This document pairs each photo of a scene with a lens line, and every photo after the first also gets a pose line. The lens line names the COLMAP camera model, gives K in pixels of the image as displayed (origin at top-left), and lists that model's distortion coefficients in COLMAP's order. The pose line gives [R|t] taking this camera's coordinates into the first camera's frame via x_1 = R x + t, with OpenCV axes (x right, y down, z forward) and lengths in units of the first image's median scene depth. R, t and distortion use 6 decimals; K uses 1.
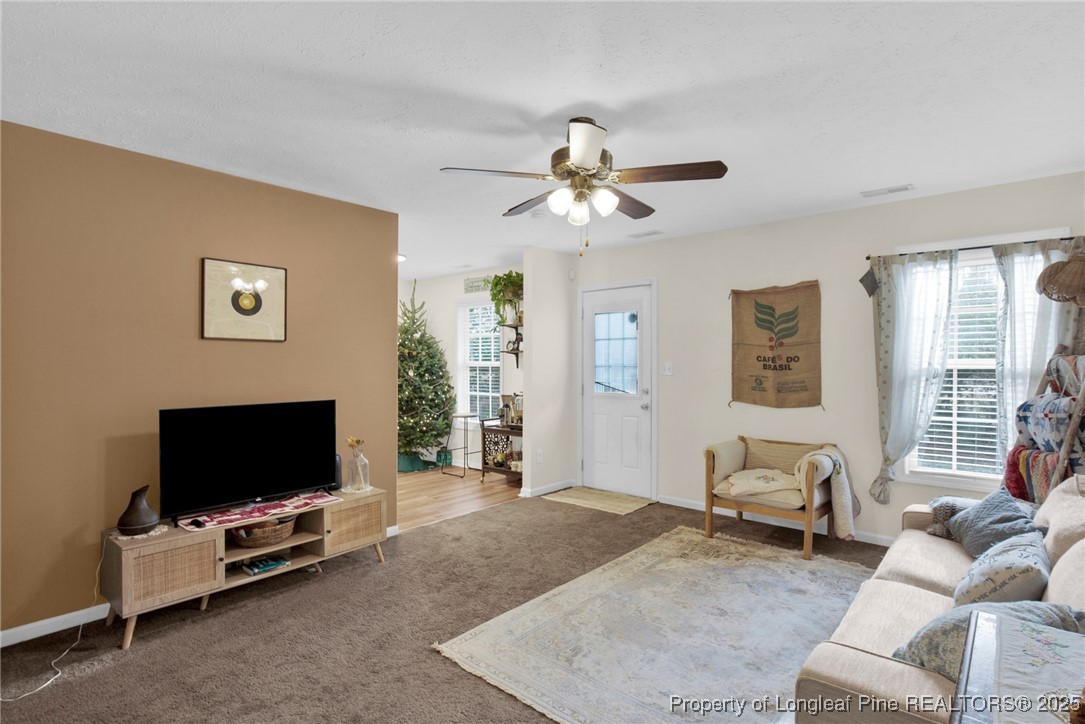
lens RADIAL K [[530.4, 0, 561.2], [0, 530.4, 363.8], [0, 0, 1]] dist [0.000846, 0.000211]
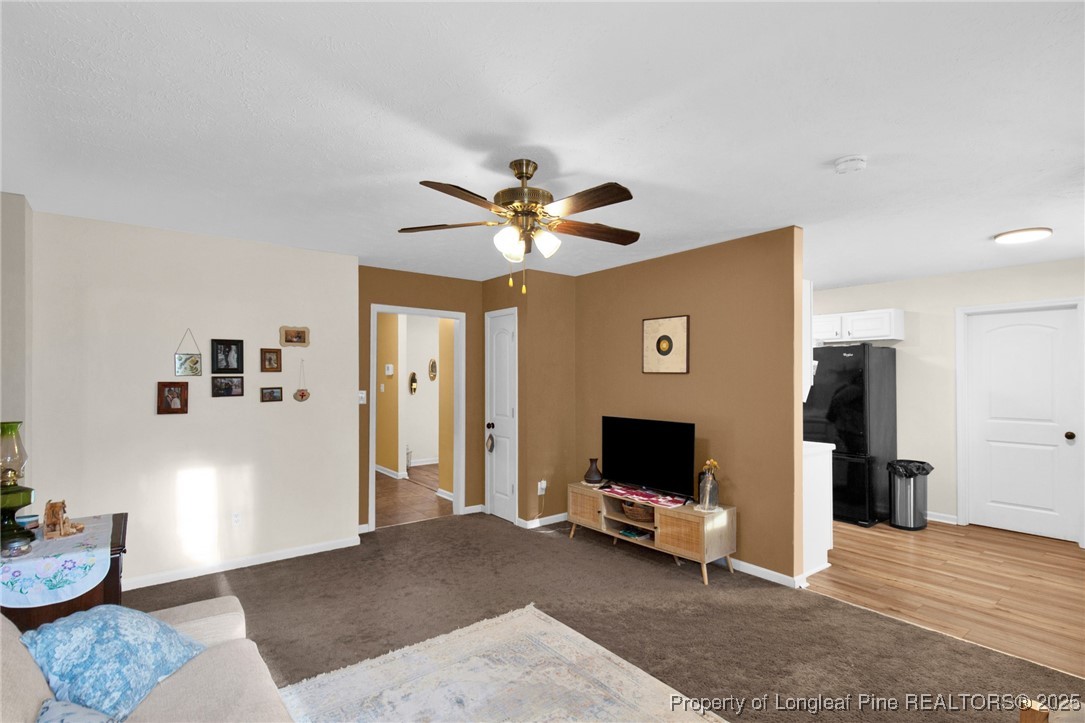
lens RADIAL K [[518.5, 0, 547.4], [0, 518.5, 367.6], [0, 0, 1]] dist [0.019387, -0.000165]
pose [[-0.204680, -0.022569, -0.978569, 0.655954], [-0.001058, 0.999739, -0.022836, -0.023642], [0.978828, -0.003639, -0.204650, 0.809998]]
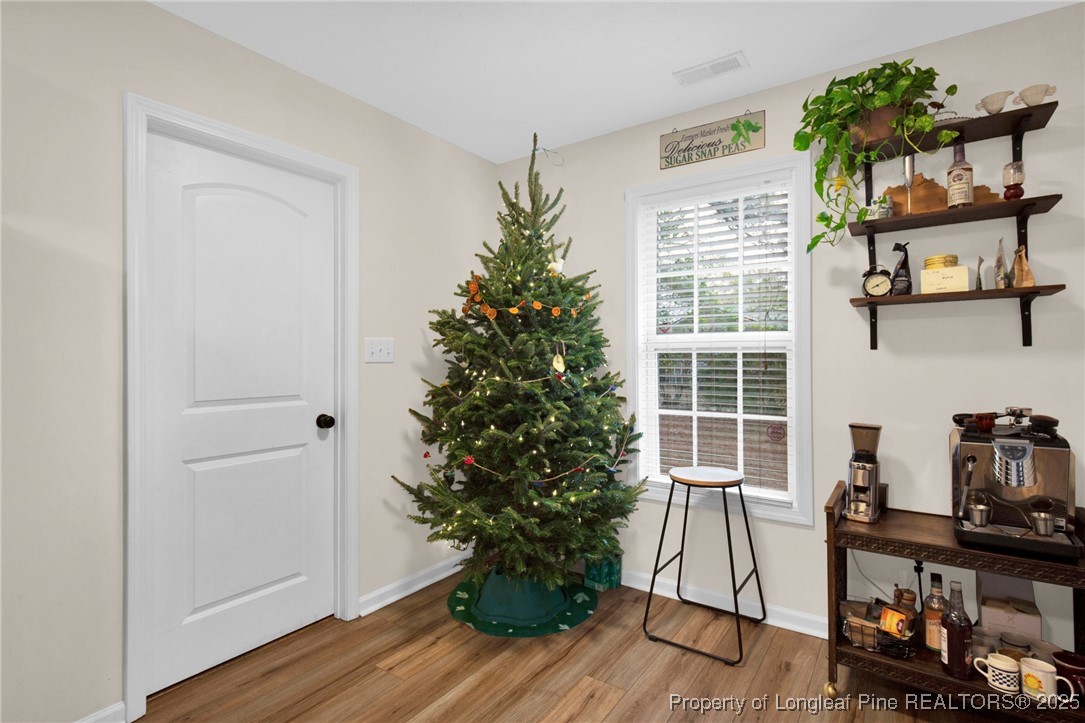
lens RADIAL K [[520.6, 0, 541.4], [0, 520.6, 350.9], [0, 0, 1]] dist [0.001343, 0.000185]
pose [[0.996268, 0.001506, 0.086295, -0.535340], [-0.001102, 0.999988, -0.004721, 0.016626], [-0.086301, 0.004608, 0.996258, 1.054825]]
